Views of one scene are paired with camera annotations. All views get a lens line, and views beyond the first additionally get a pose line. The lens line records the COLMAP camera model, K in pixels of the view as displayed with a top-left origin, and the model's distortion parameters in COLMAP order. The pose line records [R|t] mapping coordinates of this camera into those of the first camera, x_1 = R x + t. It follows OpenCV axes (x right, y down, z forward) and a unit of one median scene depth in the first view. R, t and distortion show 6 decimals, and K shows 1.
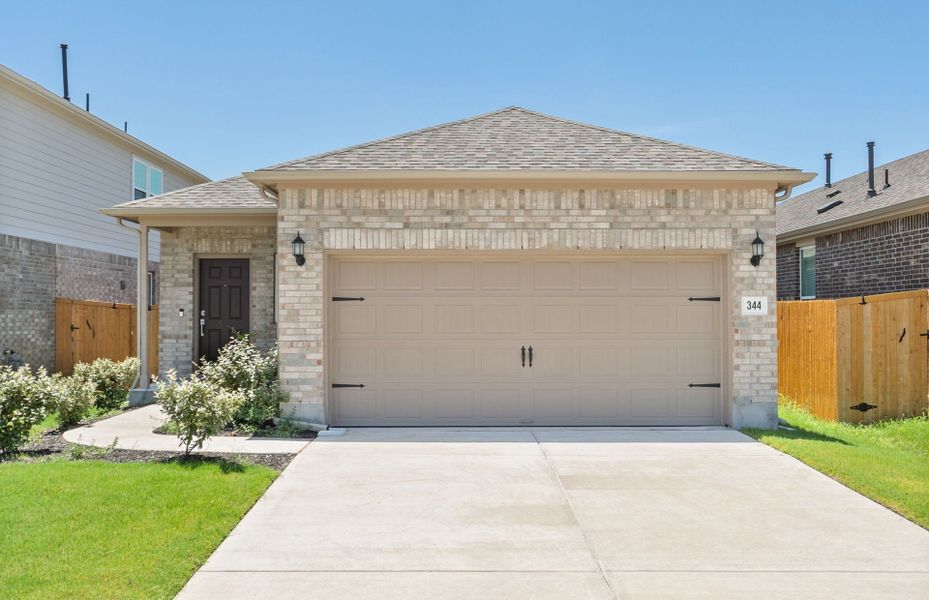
lens RADIAL K [[794.4, 0, 464.5], [0, 794.4, 300.0], [0, 0, 1]] dist [-0.001281, -0.004204]
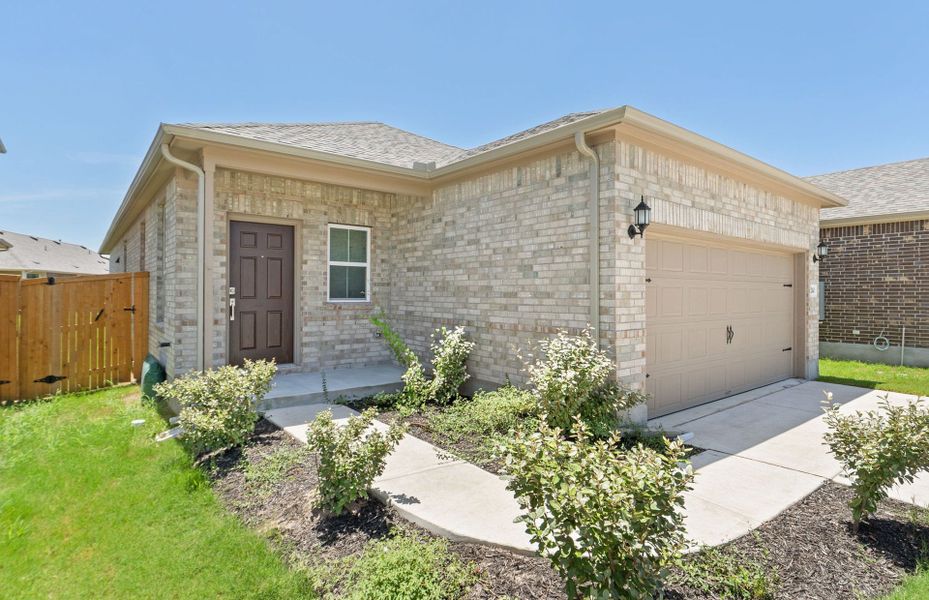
lens RADIAL K [[486.7, 0, 464.4], [0, 486.7, 288.9], [0, 0, 1]] dist [-0.001093, -0.000169]
pose [[0.783514, 0.010680, 0.621282, -0.651702], [-0.020865, 0.999741, 0.009127, 0.008214], [-0.621023, -0.020114, 0.783534, 0.709856]]
